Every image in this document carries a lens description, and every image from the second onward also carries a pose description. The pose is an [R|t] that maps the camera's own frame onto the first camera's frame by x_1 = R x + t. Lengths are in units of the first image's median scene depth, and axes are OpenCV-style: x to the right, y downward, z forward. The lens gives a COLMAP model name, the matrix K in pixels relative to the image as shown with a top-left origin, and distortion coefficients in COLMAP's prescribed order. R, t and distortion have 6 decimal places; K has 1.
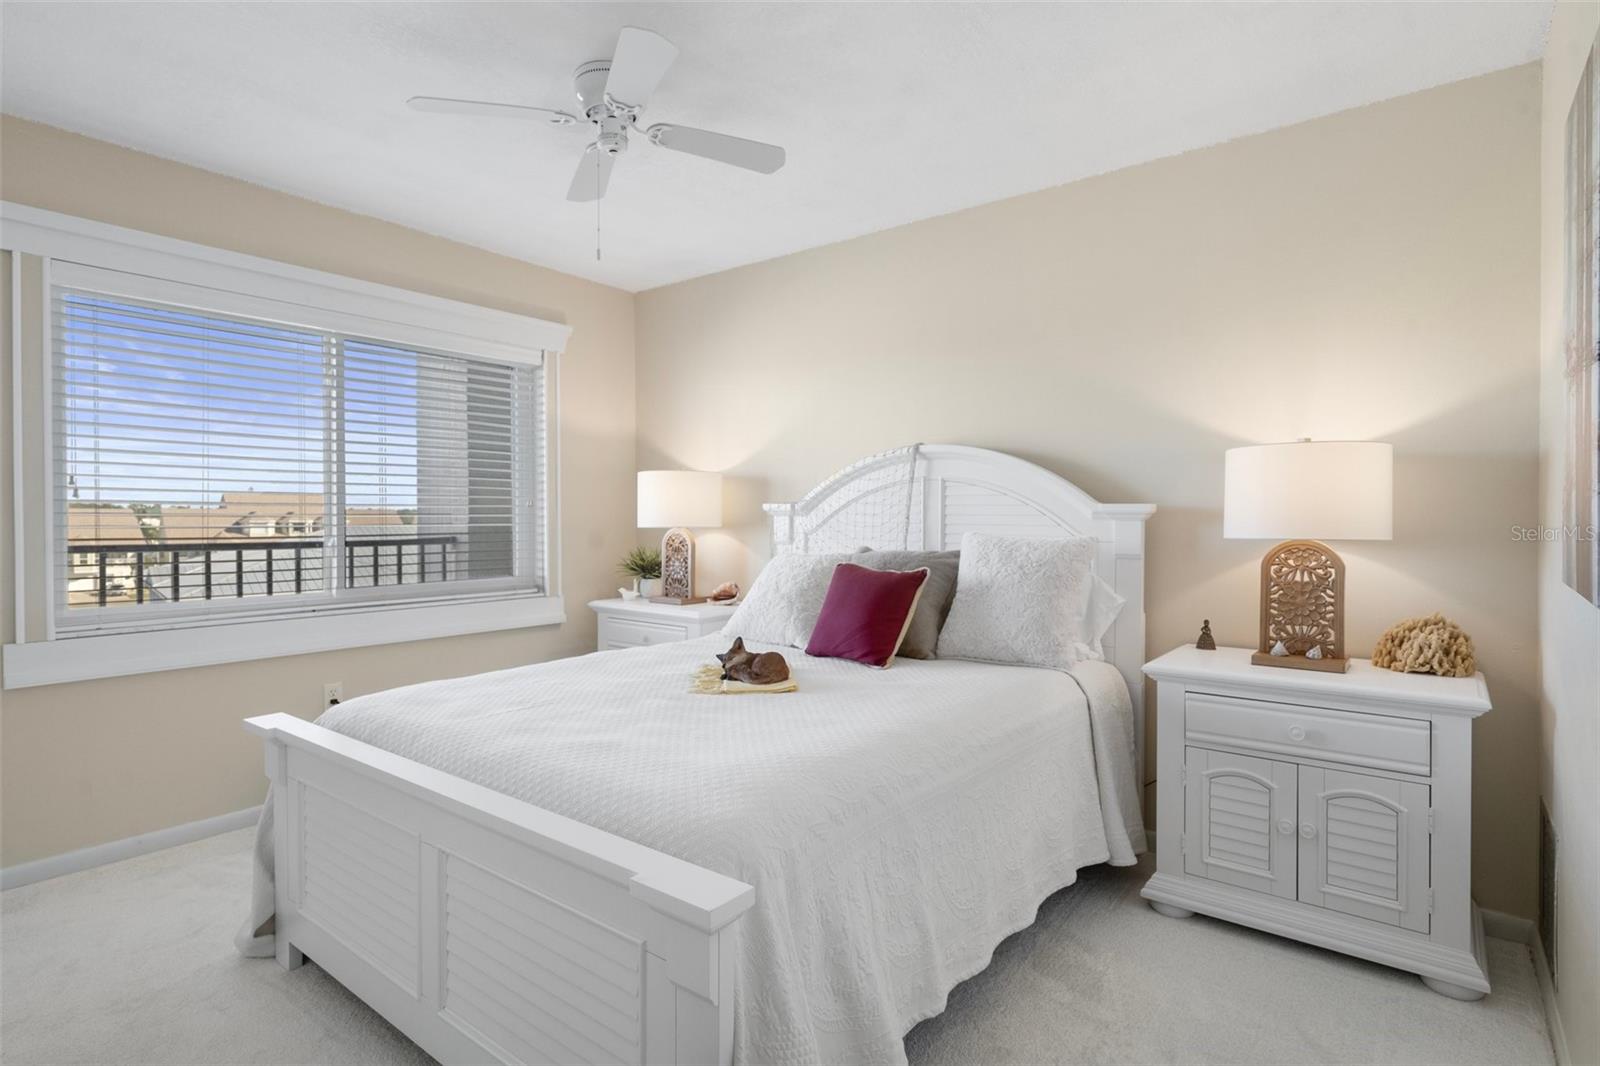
lens RADIAL K [[784.7, 0, 801.2], [0, 784.7, 527.7], [0, 0, 1]] dist [0.003461, 0.000866]
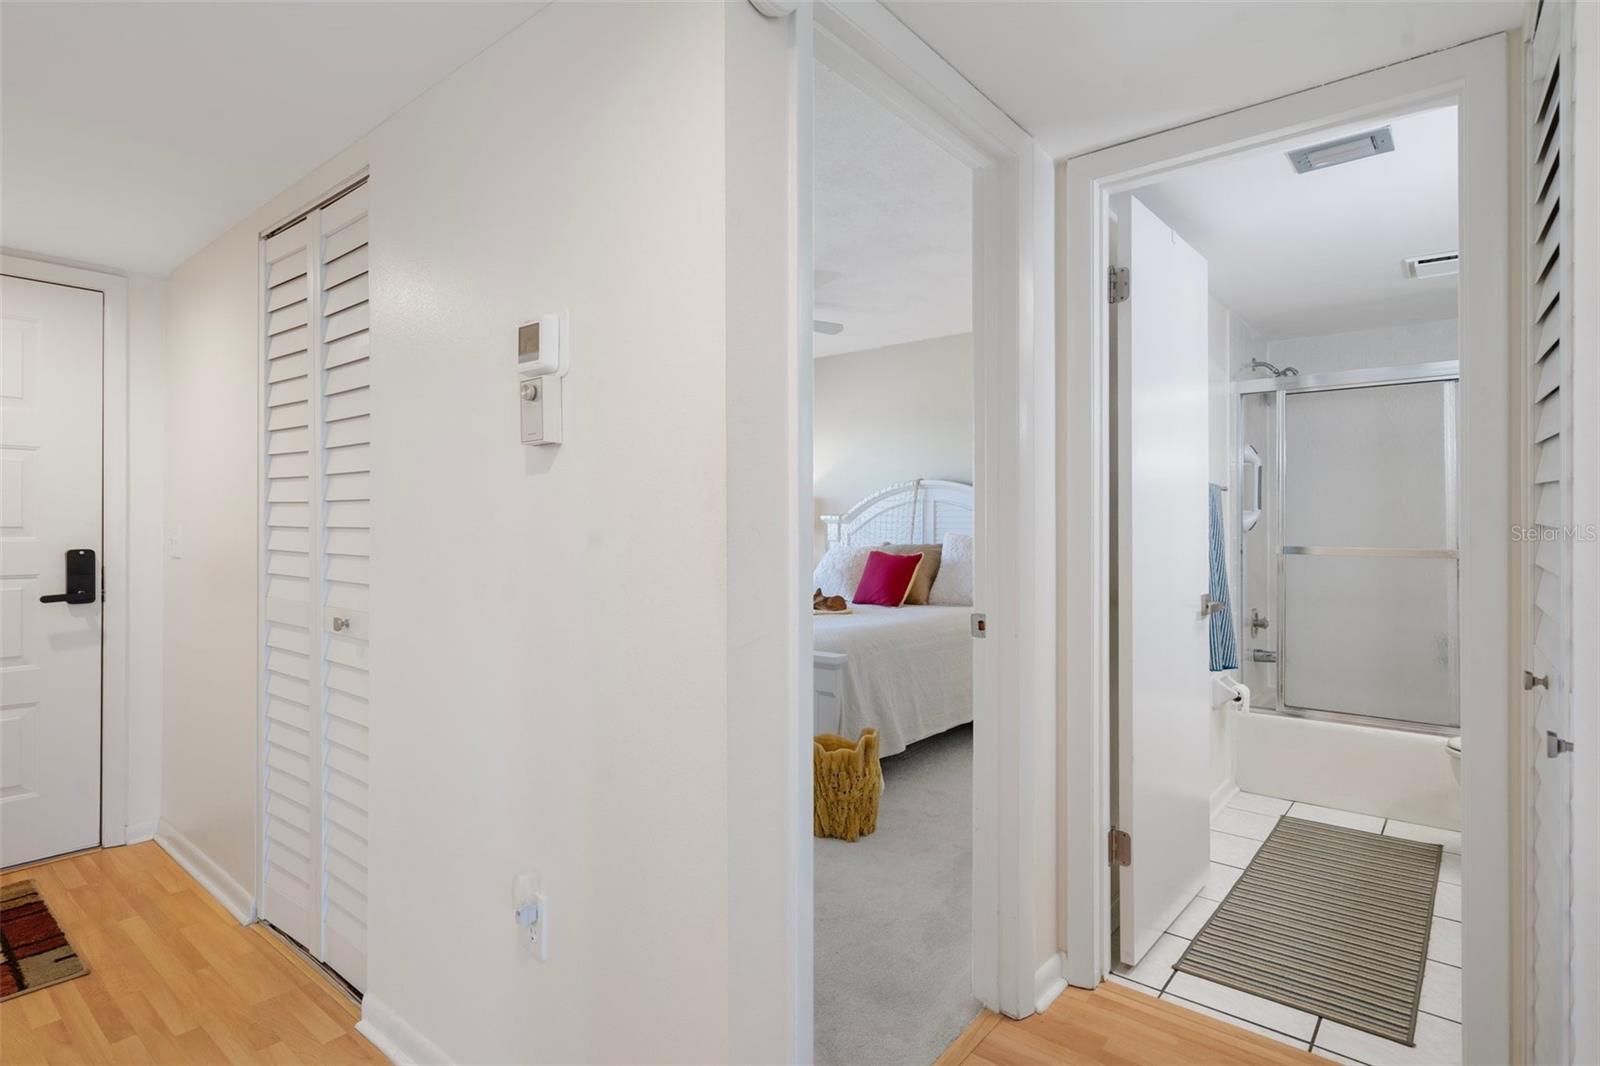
lens RADIAL K [[784.7, 0, 801.2], [0, 784.7, 527.7], [0, 0, 1]] dist [0.003461, 0.000866]
pose [[0.999706, 0.001017, -0.024238, -0.058643], [-0.001325, 0.999919, -0.012682, 0.015576], [0.024223, 0.012711, 0.999626, -0.656320]]
